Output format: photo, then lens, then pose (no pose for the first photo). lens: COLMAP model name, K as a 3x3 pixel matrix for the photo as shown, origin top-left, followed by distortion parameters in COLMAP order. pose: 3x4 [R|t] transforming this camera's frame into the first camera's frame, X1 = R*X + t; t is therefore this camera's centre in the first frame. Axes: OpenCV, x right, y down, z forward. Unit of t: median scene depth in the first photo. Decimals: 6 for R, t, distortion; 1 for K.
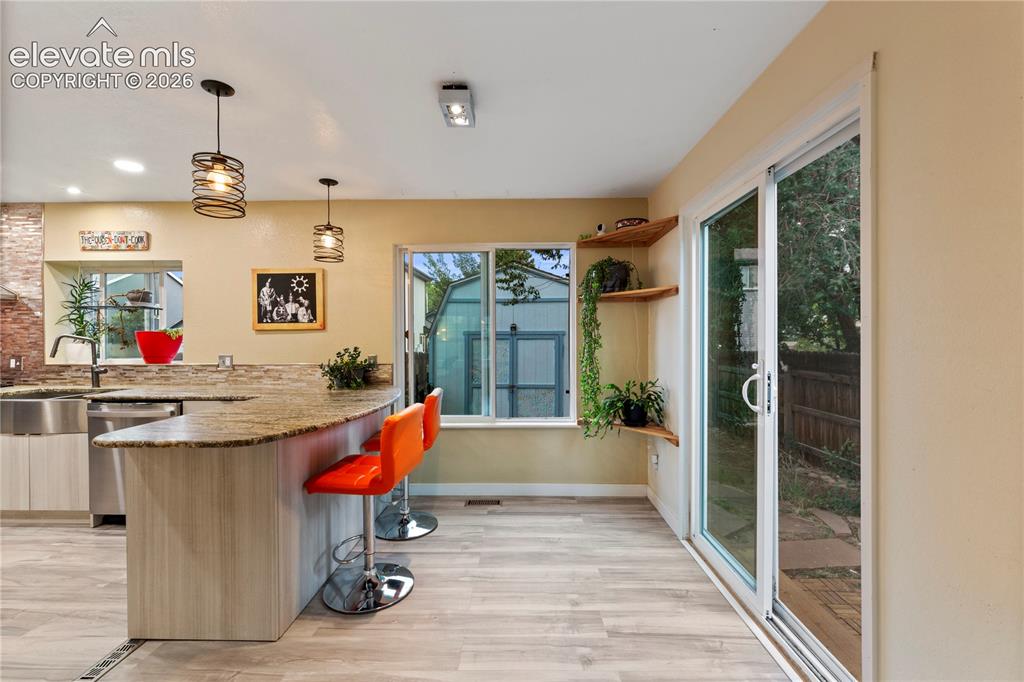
lens RADIAL K [[447.5, 0, 521.3], [0, 447.5, 342.5], [0, 0, 1]] dist [0.002391, -0.000807]
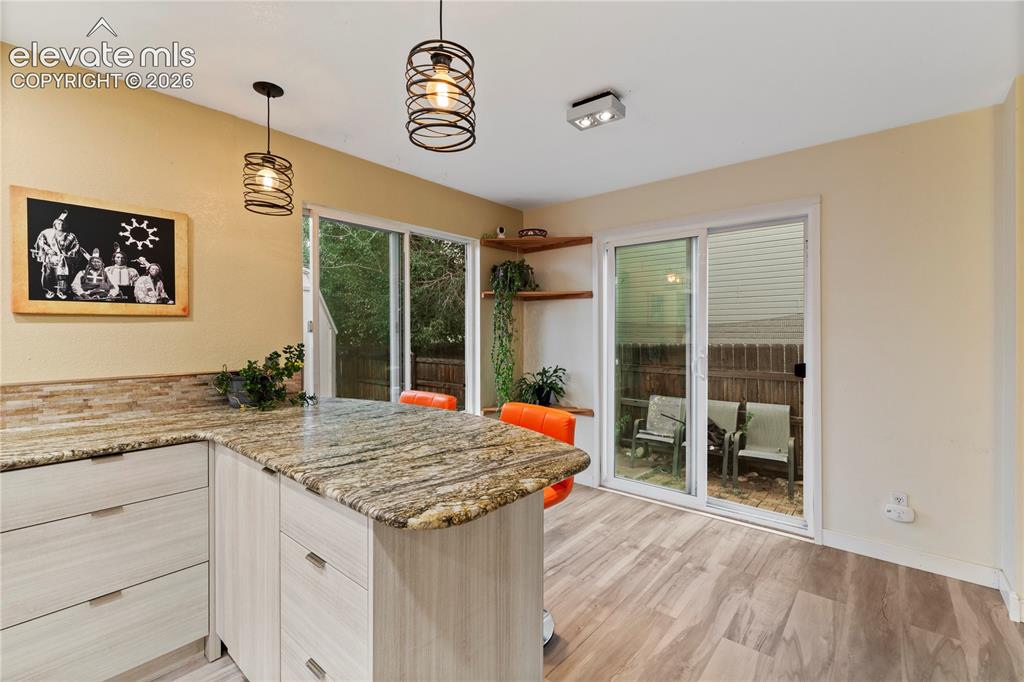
lens RADIAL K [[447.5, 0, 507.6], [0, 447.5, 336.0], [0, 0, 1]] dist [0.002391, -0.000807]
pose [[0.640412, -0.003553, 0.768023, -0.630591], [0.006253, 0.999980, -0.000588, 0.000501], [-0.768006, 0.005179, 0.640422, 0.285718]]
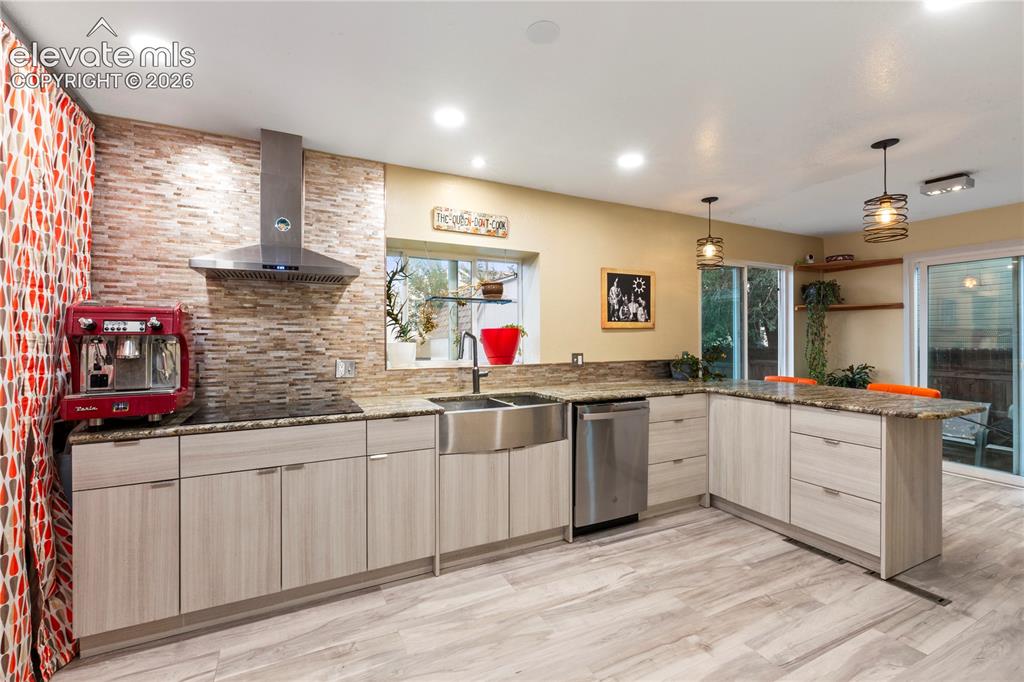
lens RADIAL K [[447.5, 0, 510.0], [0, 447.5, 337.7], [0, 0, 1]] dist [0.002391, -0.000807]
pose [[0.882319, 0.000911, 0.470651, -1.262250], [0.004019, 0.999947, -0.009468, 0.002556], [-0.470635, 0.010245, 0.882269, 0.209970]]
